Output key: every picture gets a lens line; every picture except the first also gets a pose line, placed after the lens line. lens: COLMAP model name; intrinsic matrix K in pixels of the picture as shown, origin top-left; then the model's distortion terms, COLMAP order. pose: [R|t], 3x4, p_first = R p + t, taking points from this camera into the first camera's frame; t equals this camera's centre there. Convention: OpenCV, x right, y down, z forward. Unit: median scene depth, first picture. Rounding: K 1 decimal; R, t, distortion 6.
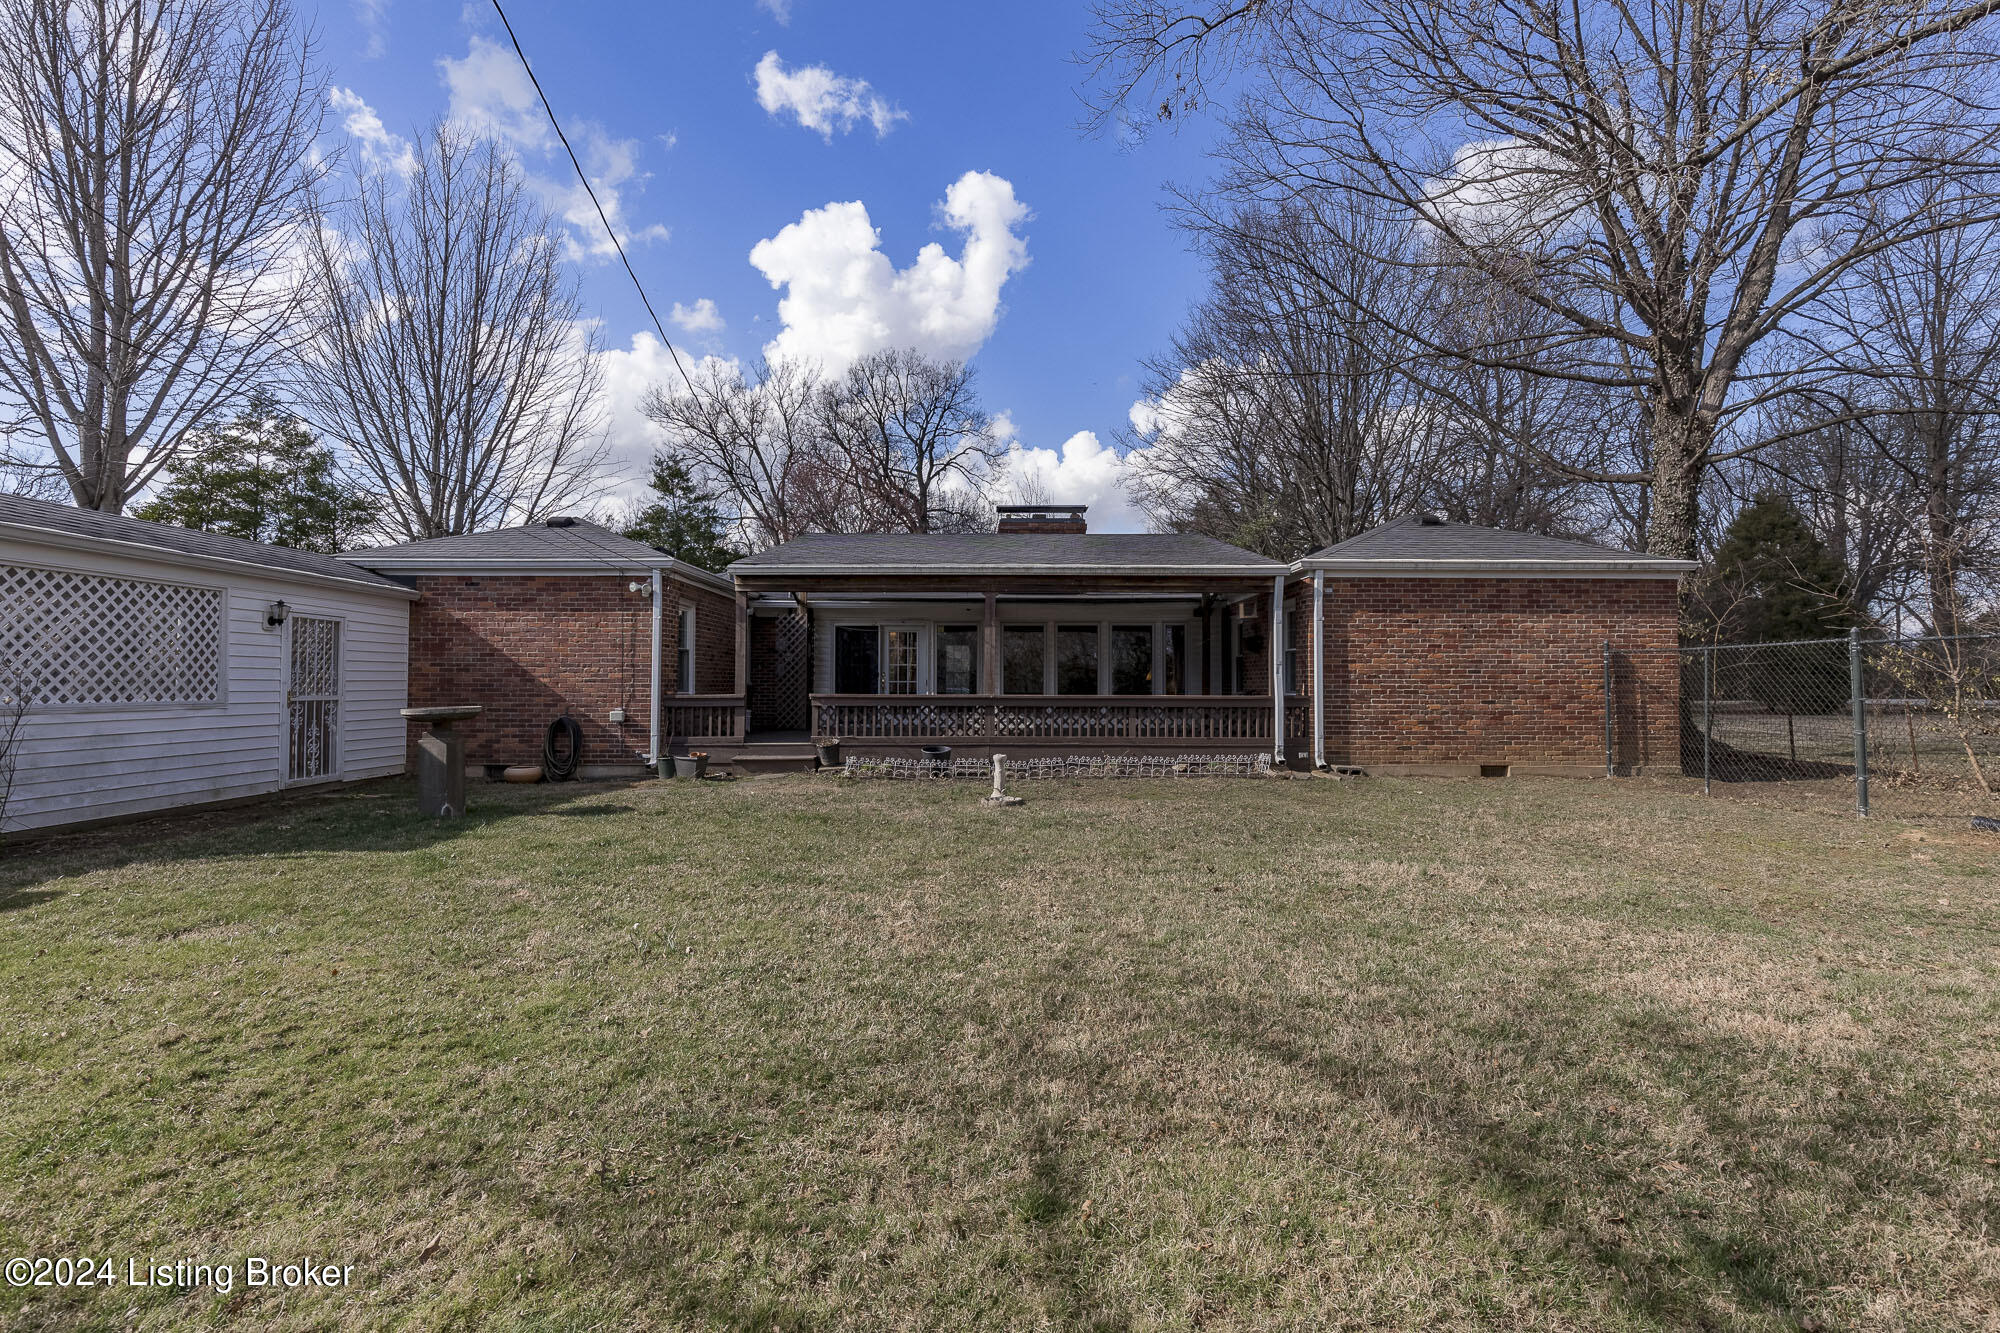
lens RADIAL K [[895.9, 0, 1000.0], [0, 895.9, 666.5], [0, 0, 1]] dist [0.004096, 0.000183]
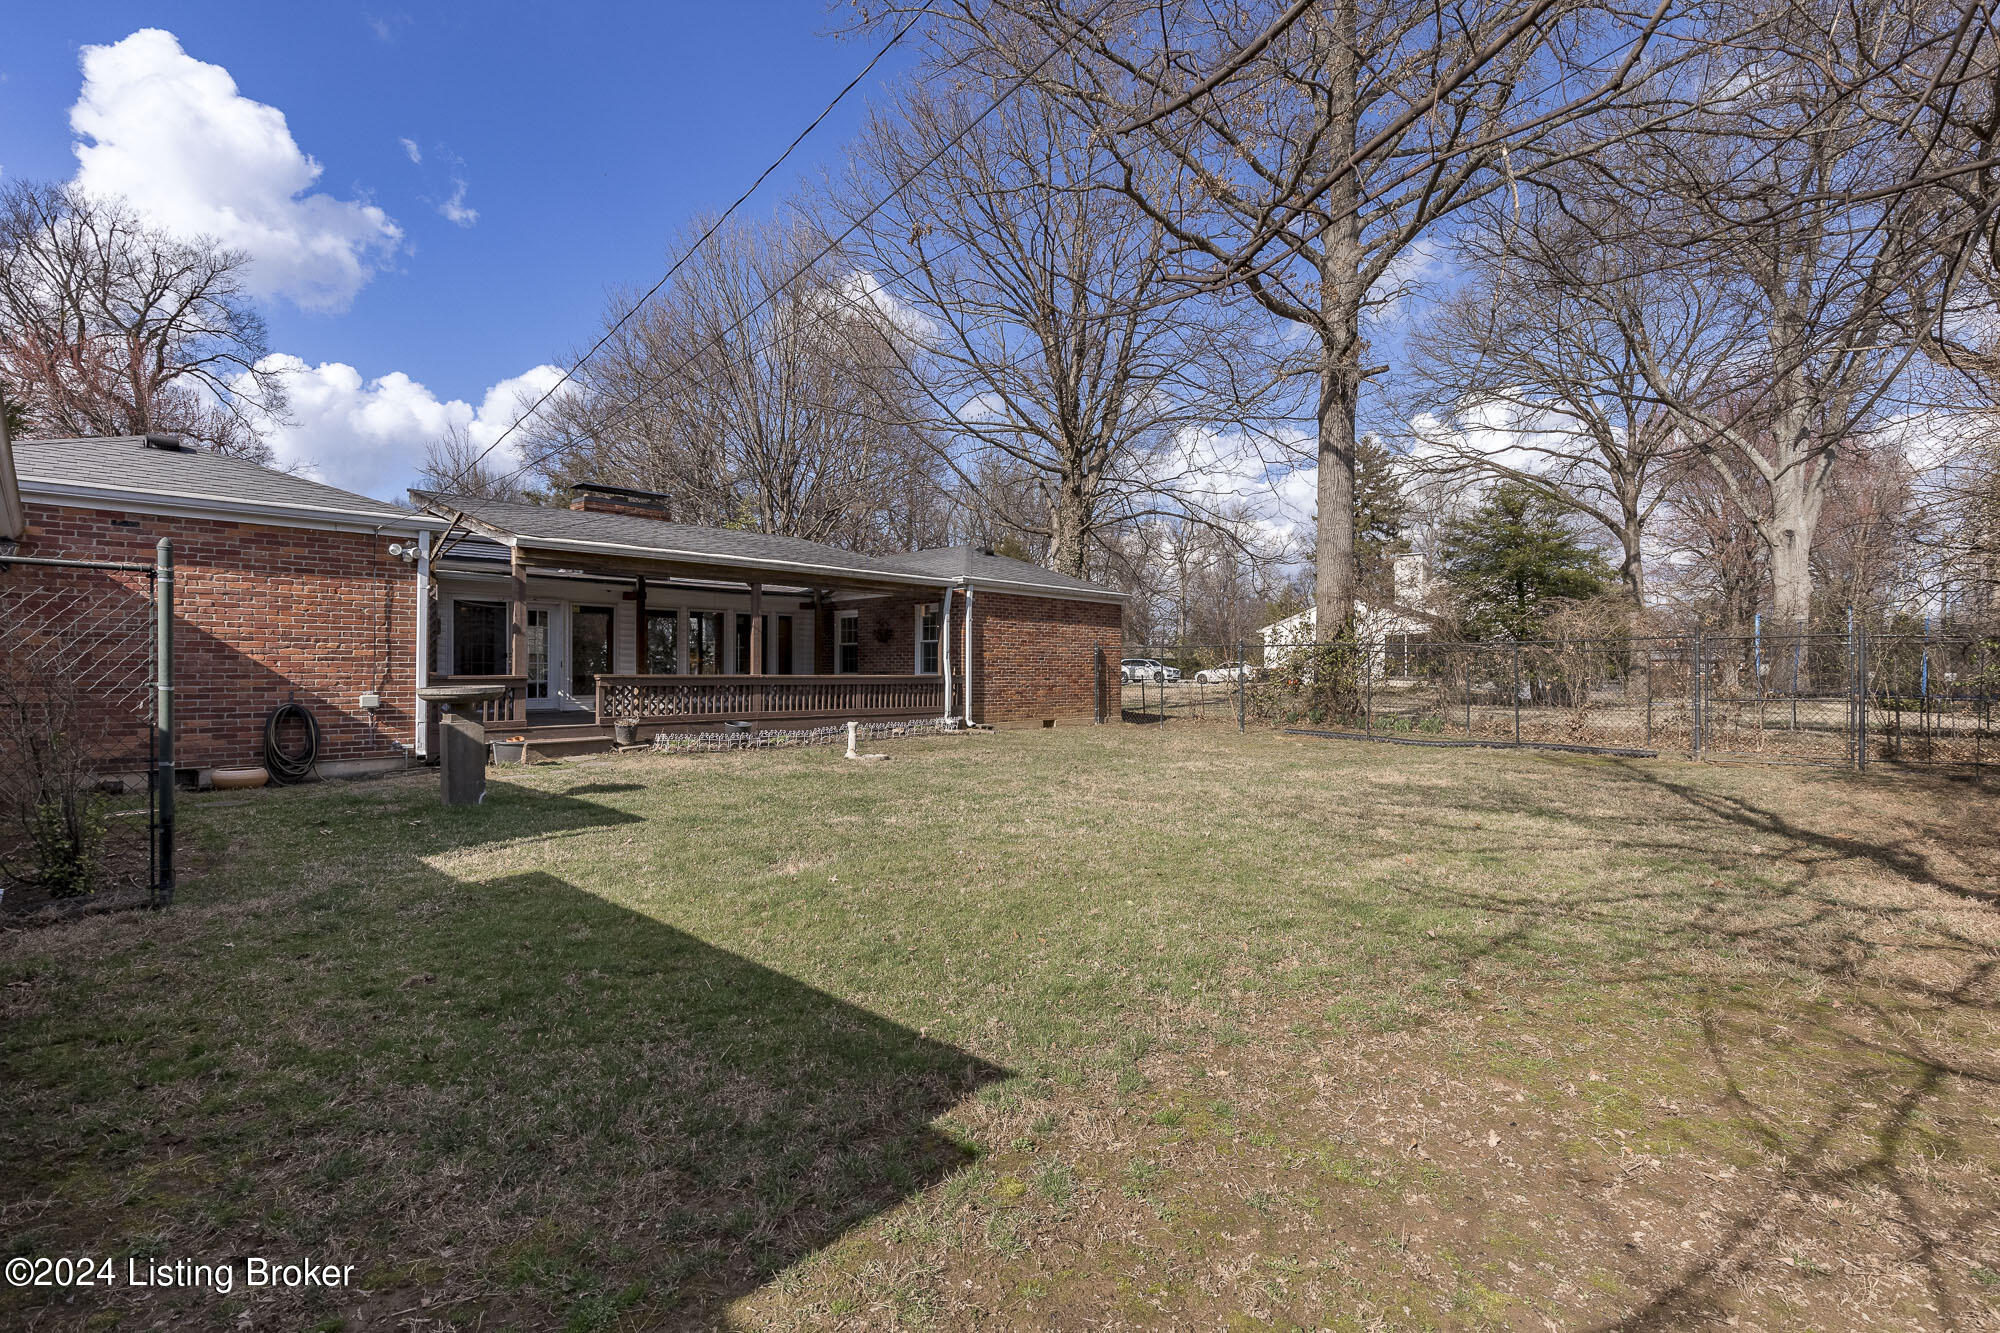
lens RADIAL K [[895.9, 0, 1000.0], [0, 895.9, 666.5], [0, 0, 1]] dist [0.004096, 0.000183]
pose [[0.700264, 0.004340, 0.713871, -0.605789], [-0.017072, 0.999797, 0.010669, 0.003666], [-0.713680, -0.019658, 0.700196, -0.012940]]
